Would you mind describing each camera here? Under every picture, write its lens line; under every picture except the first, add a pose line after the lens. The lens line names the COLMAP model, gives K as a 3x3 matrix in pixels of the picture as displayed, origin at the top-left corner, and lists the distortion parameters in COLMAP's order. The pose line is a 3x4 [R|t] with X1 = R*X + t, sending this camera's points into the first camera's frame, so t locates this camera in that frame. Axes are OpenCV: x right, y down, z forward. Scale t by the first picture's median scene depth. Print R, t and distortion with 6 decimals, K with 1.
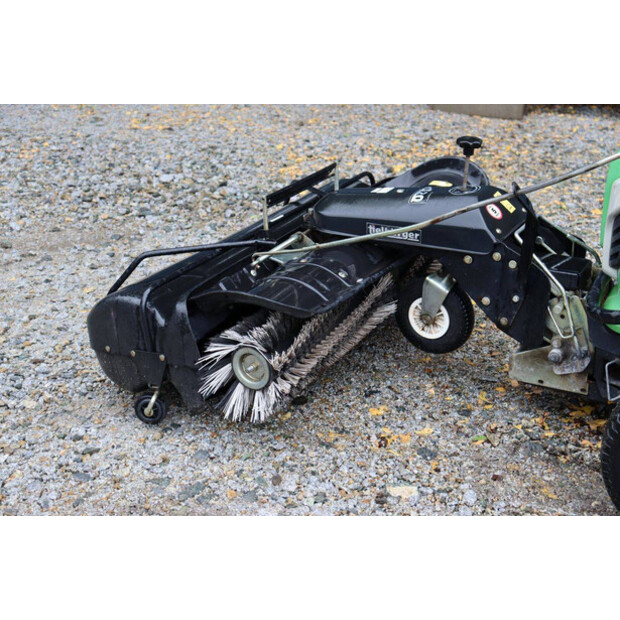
lens RADIAL K [[1007.2, 0, 316.8], [0, 1007.2, 313.3], [0, 0, 1]] dist [0.171451, 0.000000]
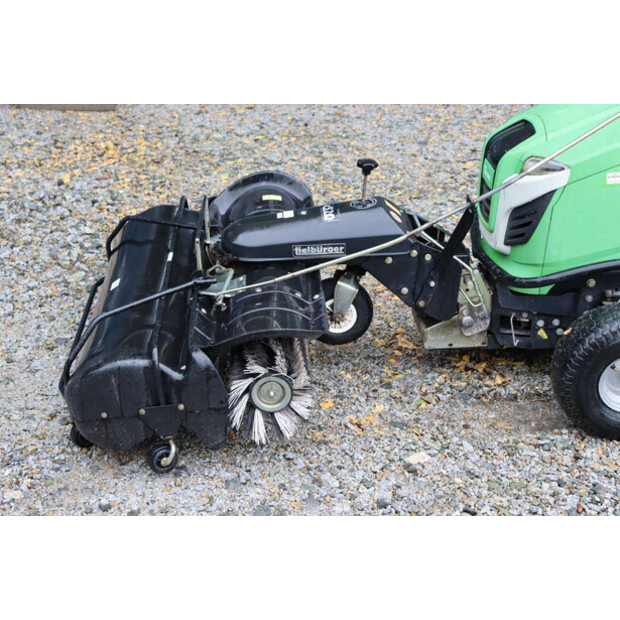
lens RADIAL K [[1065.0, 0, 315.0], [0, 1065.0, 307.3], [0, 0, 1]] dist [0.188797, 0.000000]
pose [[0.831989, -0.219555, 0.509500, -0.587584], [0.206397, 0.974934, 0.083086, -0.123448], [-0.514971, 0.036032, 0.856450, -0.039402]]
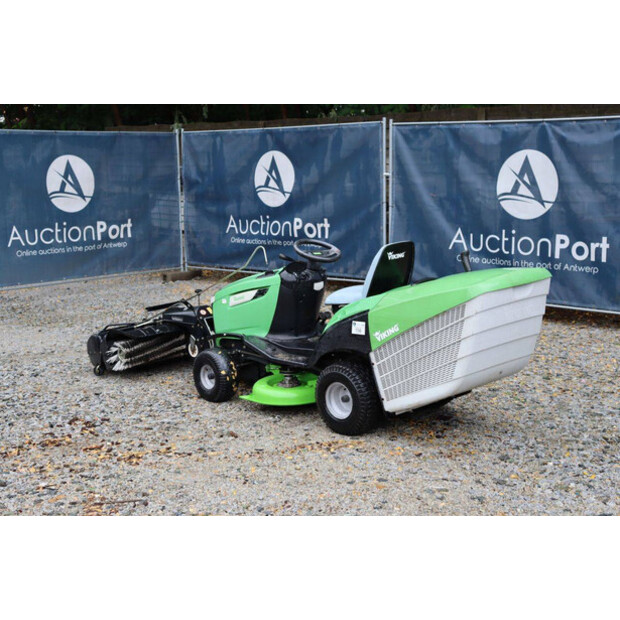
lens RADIAL K [[1007.2, 0, 329.8], [0, 1007.2, 314.0], [0, 0, 1]] dist [0.171451, 0.000000]
pose [[0.966525, 0.031918, -0.254580, 1.390207], [-0.085162, 0.975888, -0.200970, 0.516265], [0.242027, 0.215923, 0.945939, -1.938758]]
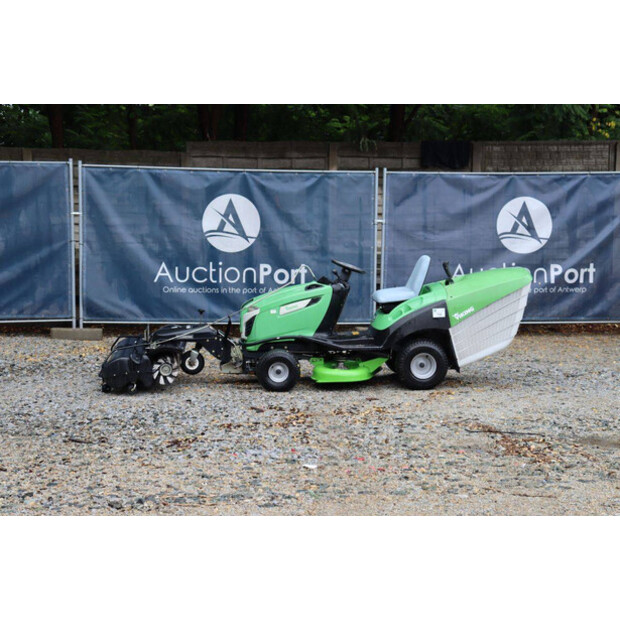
lens RADIAL K [[1293.3, 0, 343.1], [0, 1293.3, 335.2], [0, 0, 1]] dist [0.338450, 0.000000]
pose [[0.809520, -0.057188, 0.584300, -2.248067], [0.209487, 0.957867, -0.196483, 0.975064], [-0.548446, 0.281460, 0.787393, -3.051603]]
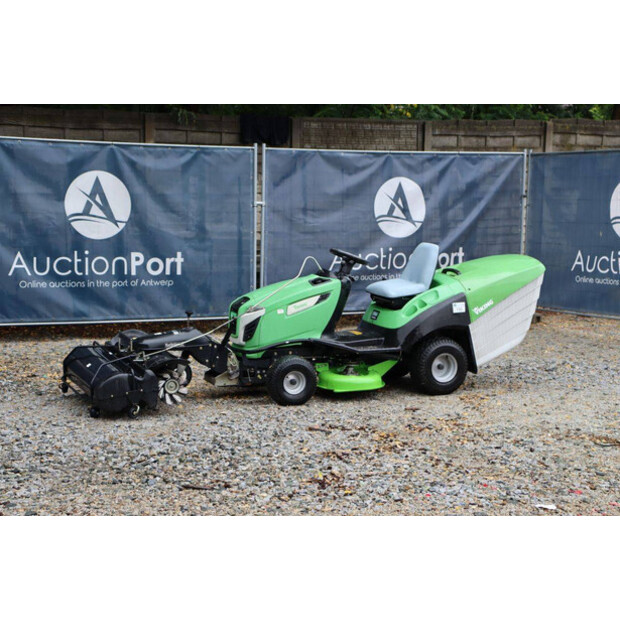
lens RADIAL K [[1293.3, 0, 330.8], [0, 1293.3, 325.4], [0, 0, 1]] dist [0.338450, 0.000000]
pose [[0.580381, -0.086226, 0.809767, -2.863669], [0.289149, 0.951405, -0.105933, 0.420634], [-0.761282, 0.295625, 0.577109, -1.636724]]
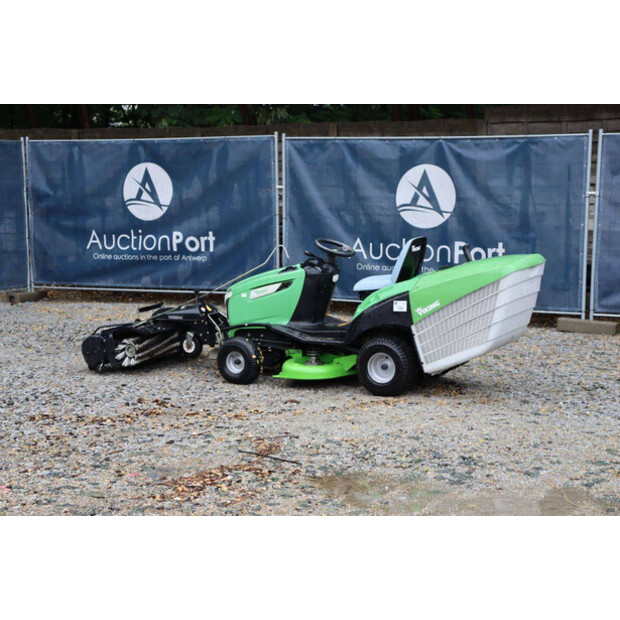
lens RADIAL K [[1288.2, 0, 338.2], [0, 1288.2, 307.5], [0, 0, 1]] dist [0.335172, 0.000000]
pose [[0.999424, -0.007497, 0.033089, 0.497000], [0.015894, 0.965100, -0.261399, 1.073605], [-0.029975, 0.261775, 0.964663, -3.342326]]
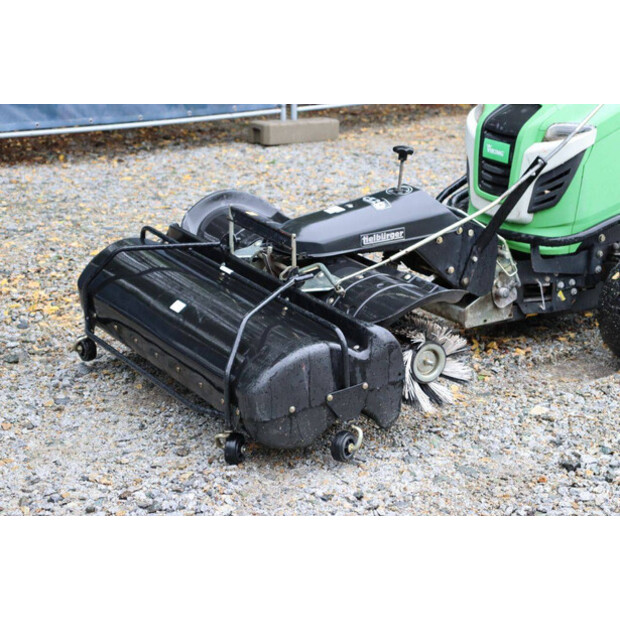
lens RADIAL K [[1434.9, 0, 312.8], [0, 1434.9, 308.4], [0, 0, 1]] dist [0.331468, 0.000000]
pose [[0.453912, -0.245438, 0.856577, -1.447313], [0.335232, 0.937726, 0.091046, -0.187722], [-0.825581, 0.245825, 0.507924, 0.263867]]
